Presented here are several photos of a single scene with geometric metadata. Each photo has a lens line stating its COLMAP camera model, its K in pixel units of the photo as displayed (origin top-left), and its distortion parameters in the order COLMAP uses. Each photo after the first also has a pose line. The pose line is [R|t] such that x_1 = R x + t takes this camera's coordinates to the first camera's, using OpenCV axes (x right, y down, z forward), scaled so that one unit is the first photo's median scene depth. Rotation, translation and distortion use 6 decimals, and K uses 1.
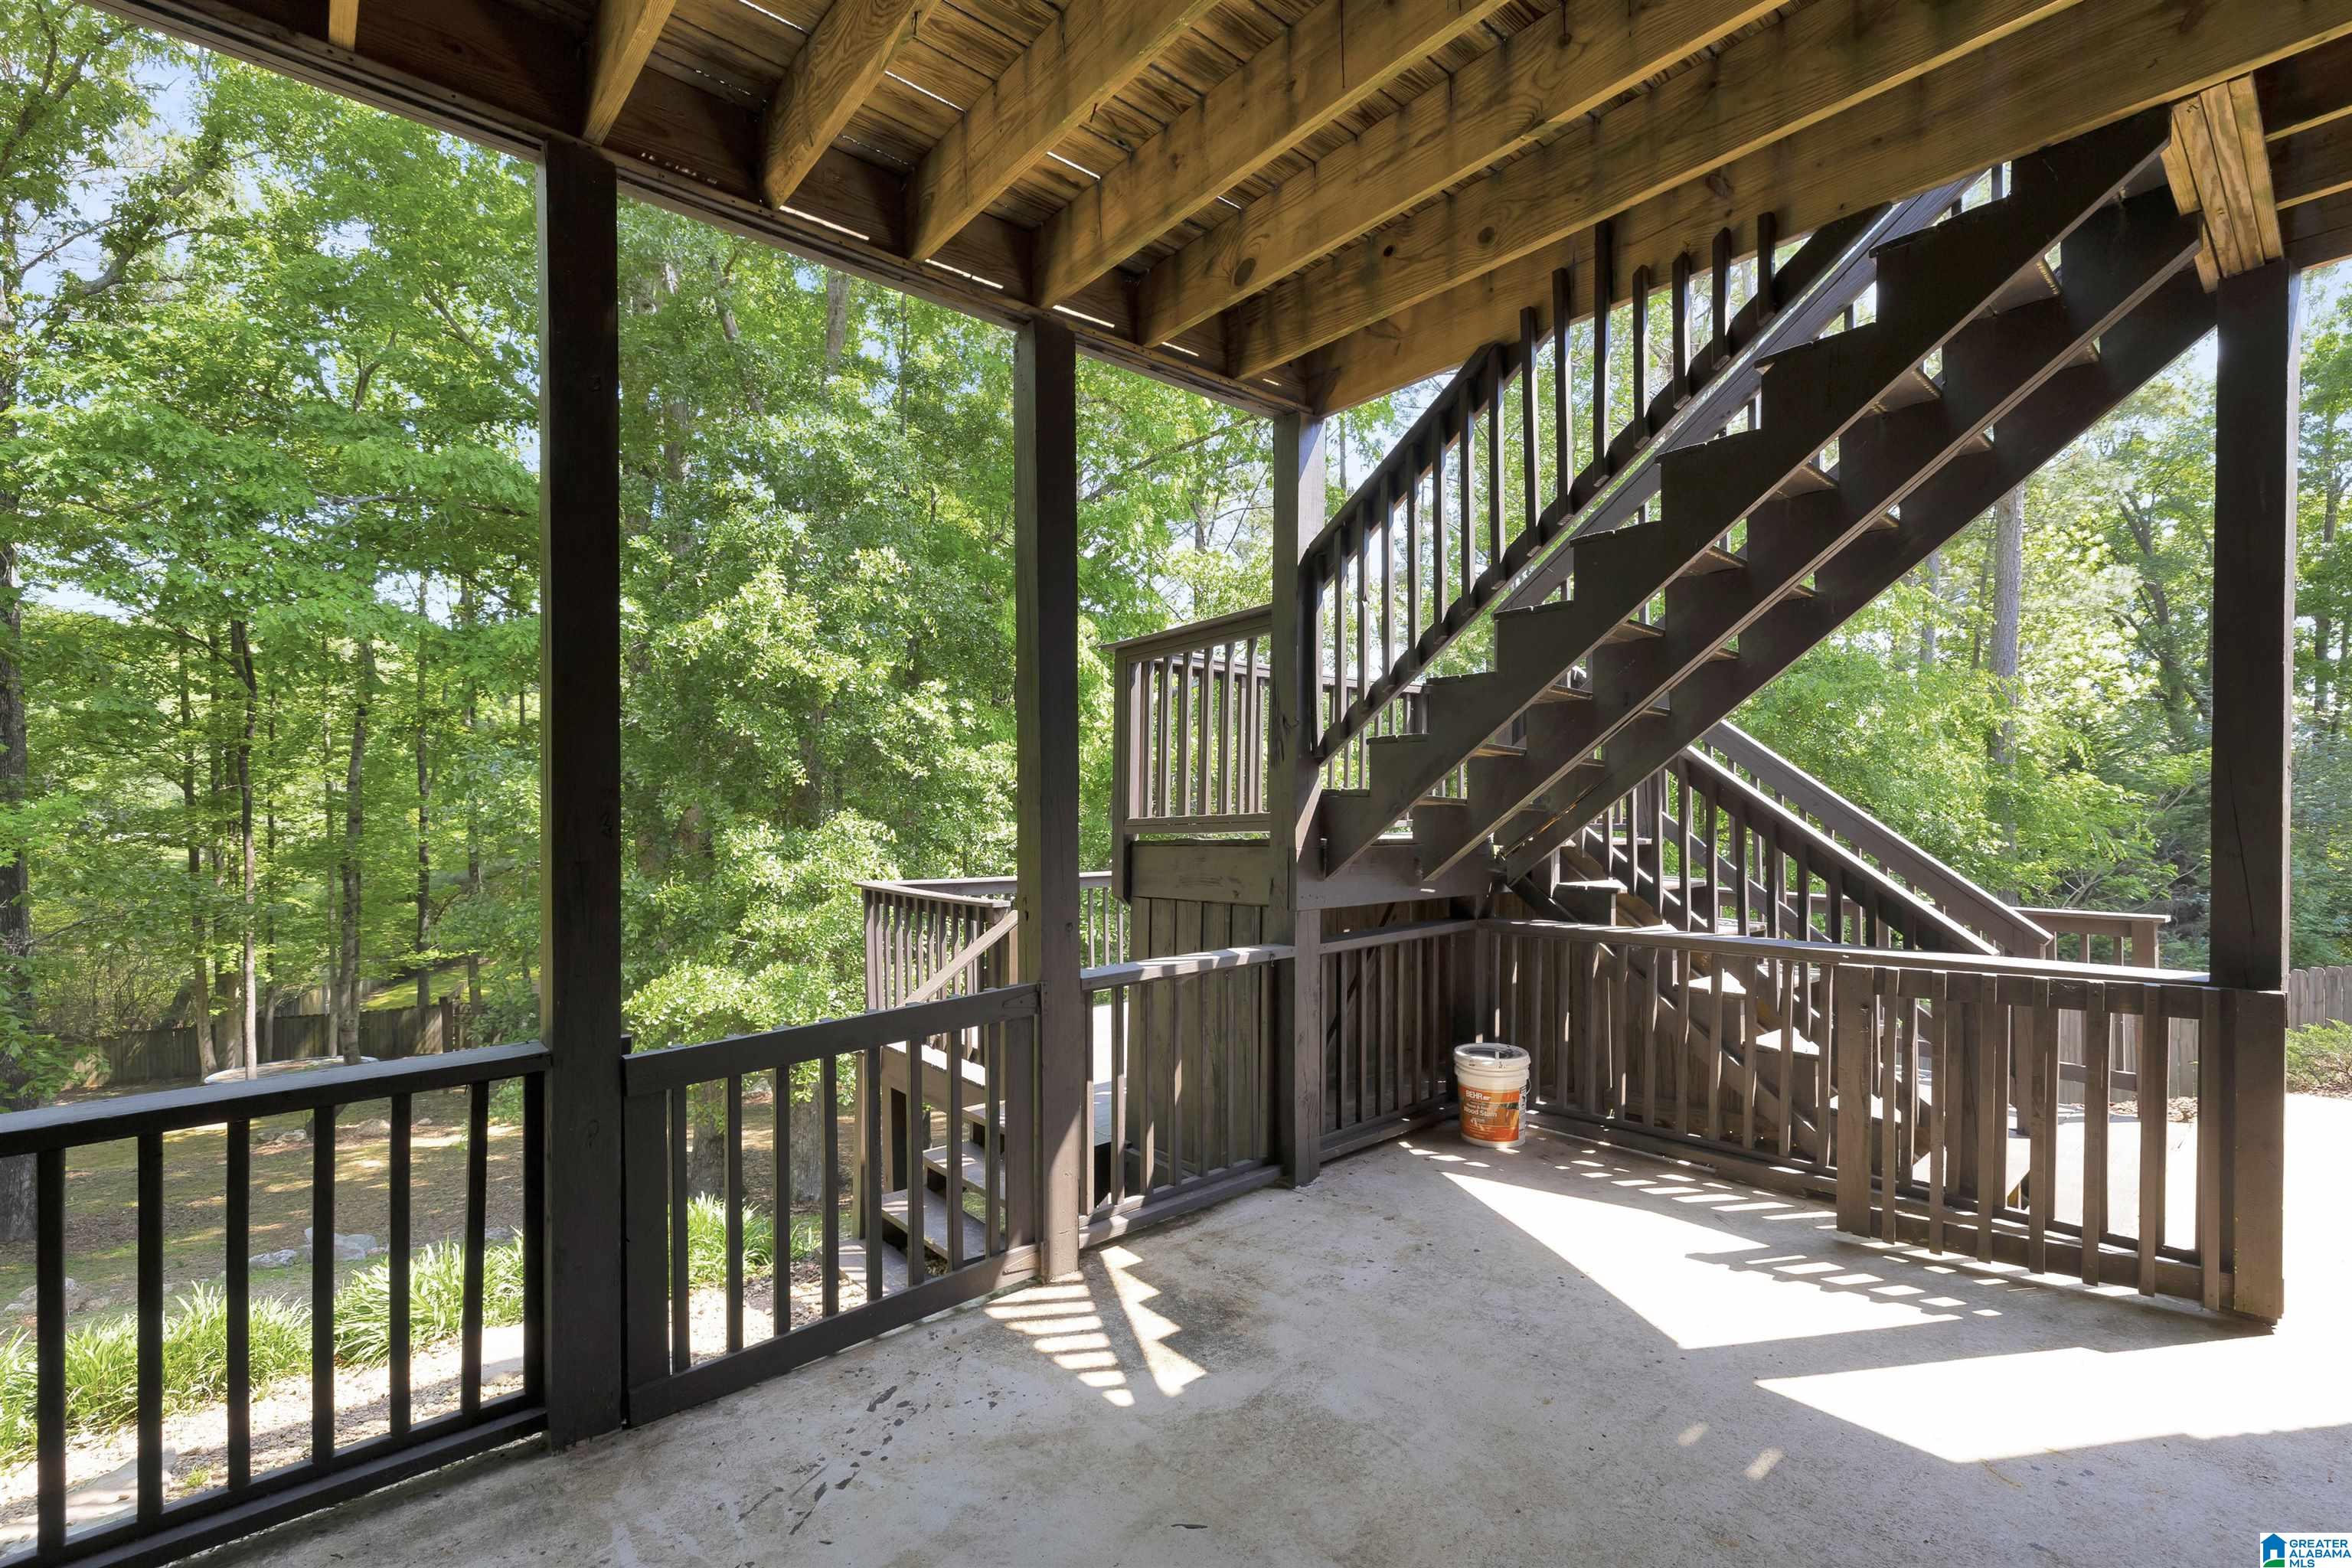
lens RADIAL K [[1061.5, 0, 1181.8], [0, 1061.5, 807.9], [0, 0, 1]] dist [-0.002954, -0.000753]
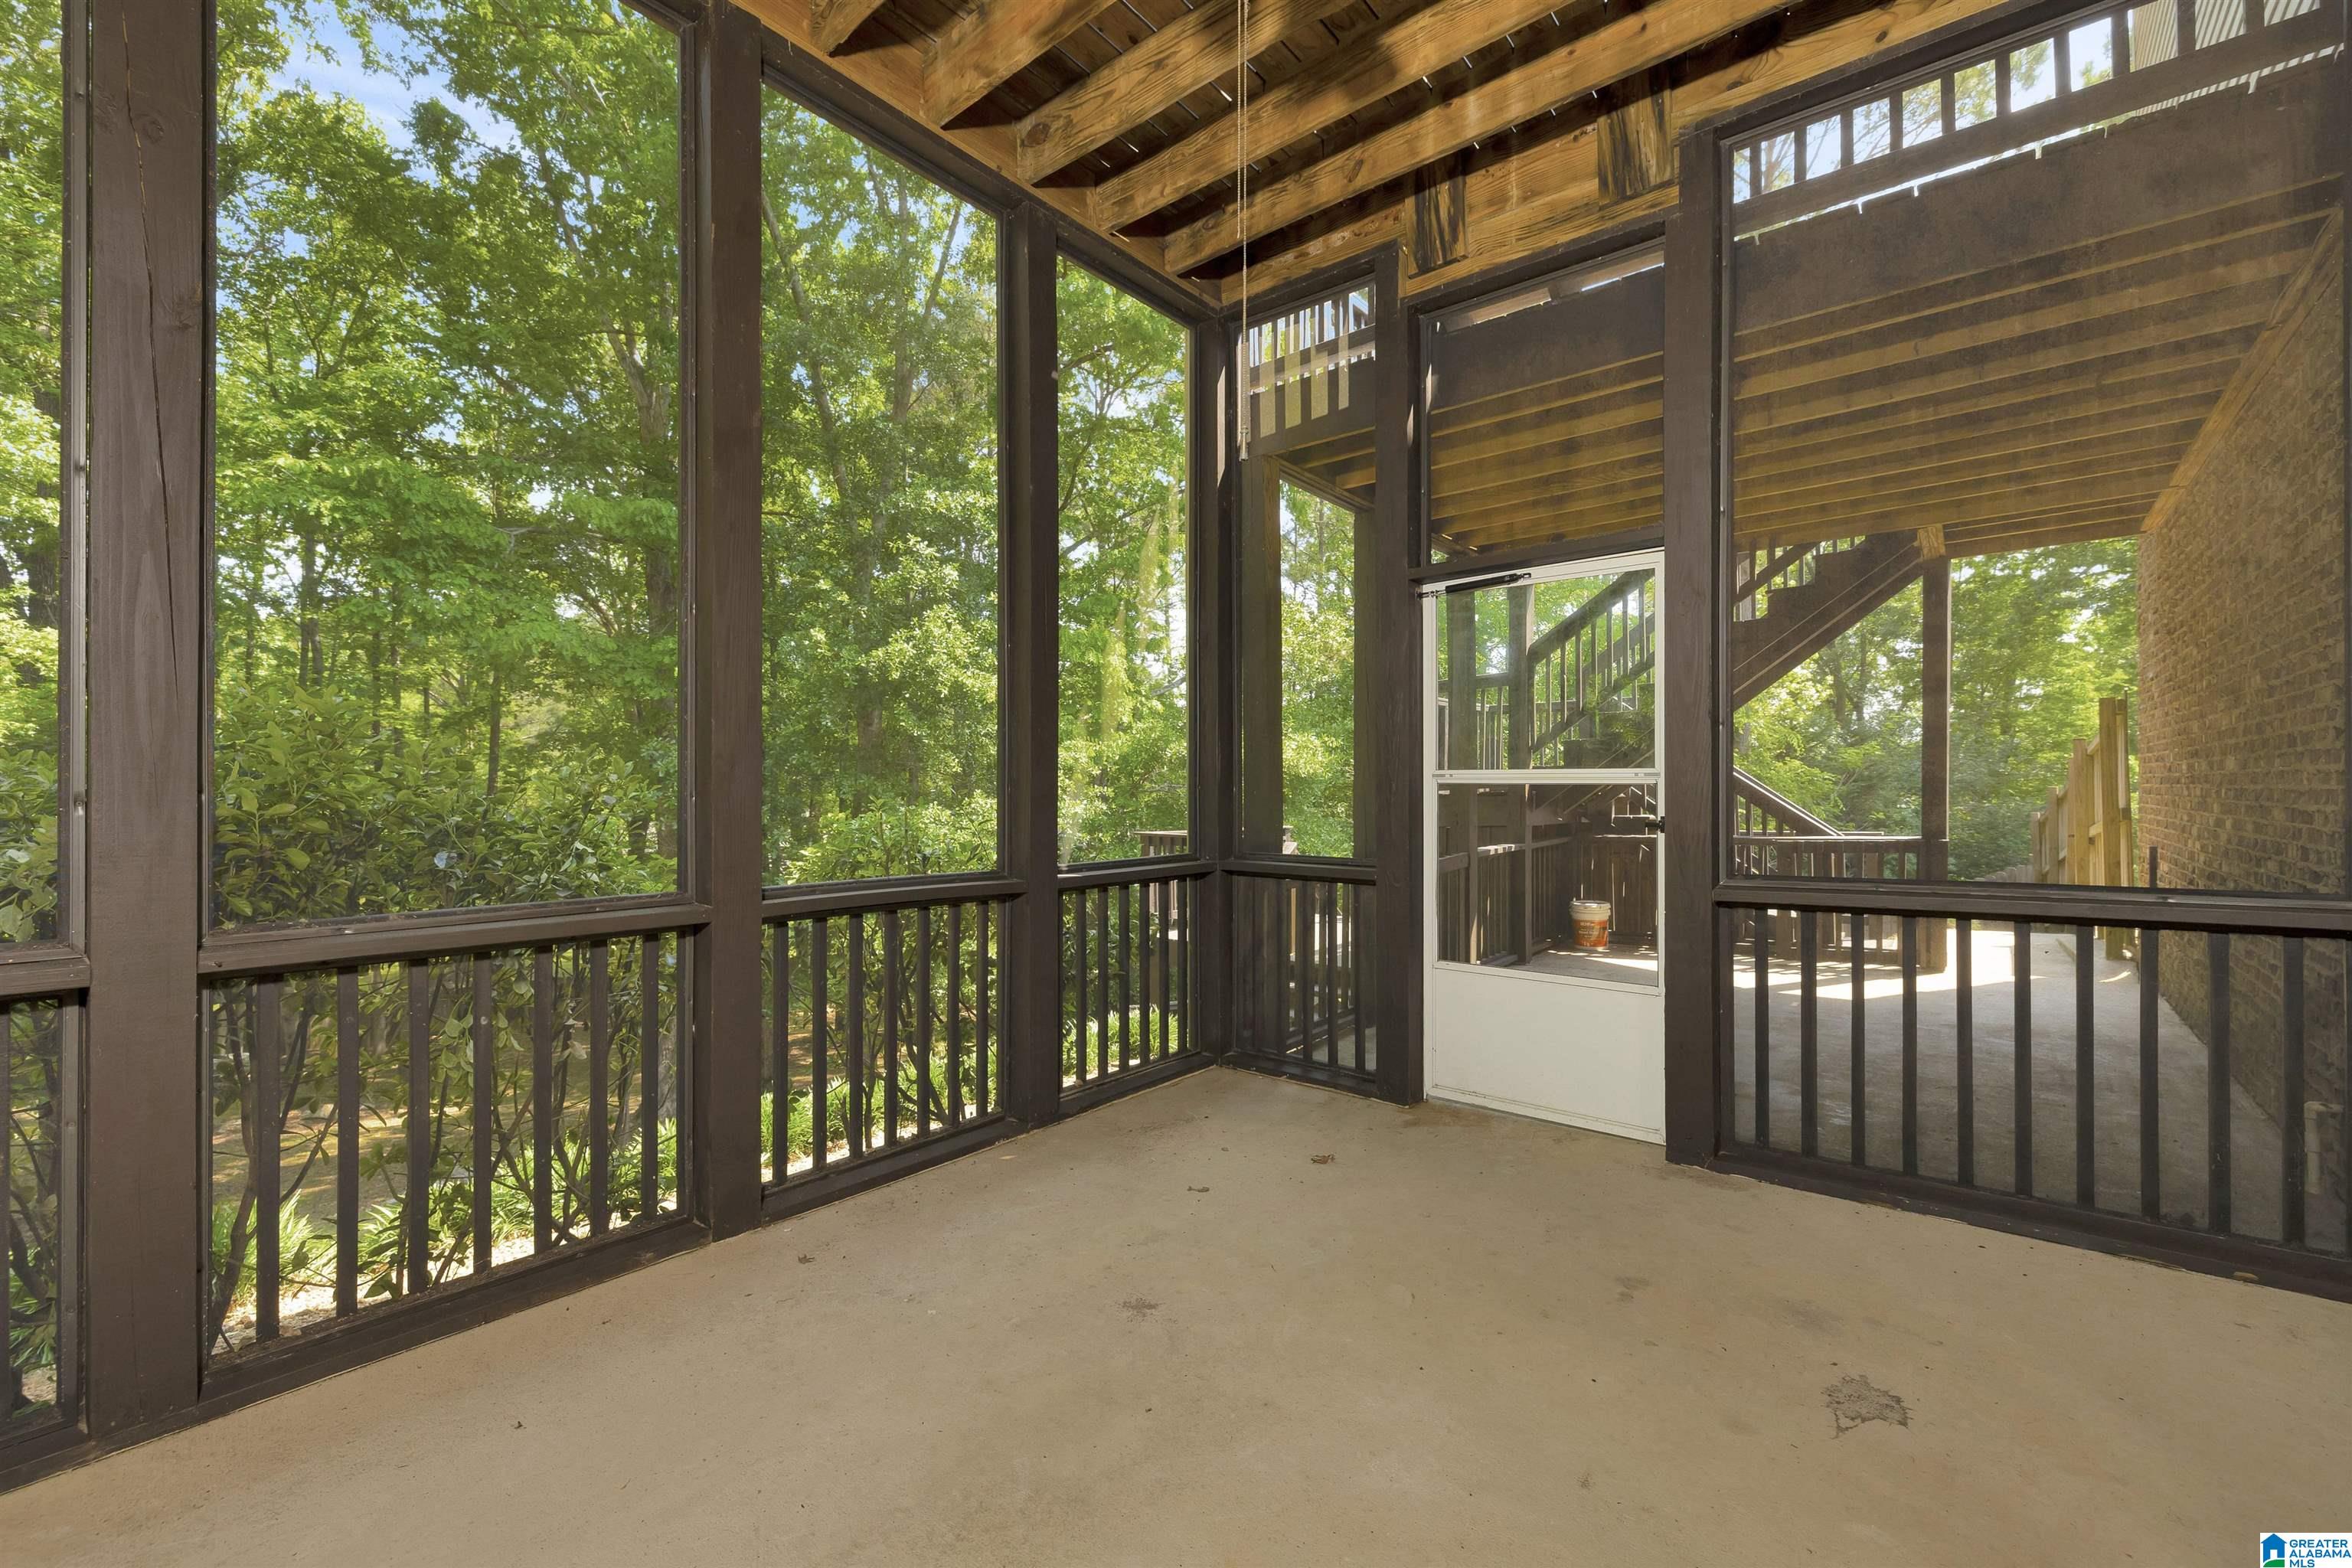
lens RADIAL K [[1007.1, 0, 1172.5], [0, 1007.1, 796.0], [0, 0, 1]] dist [0.000869, -0.000549]
pose [[0.984502, -0.011287, 0.175009, -0.185520], [0.011841, 0.999928, -0.002123, 0.007474], [-0.174972, 0.004163, 0.984565, -0.161232]]
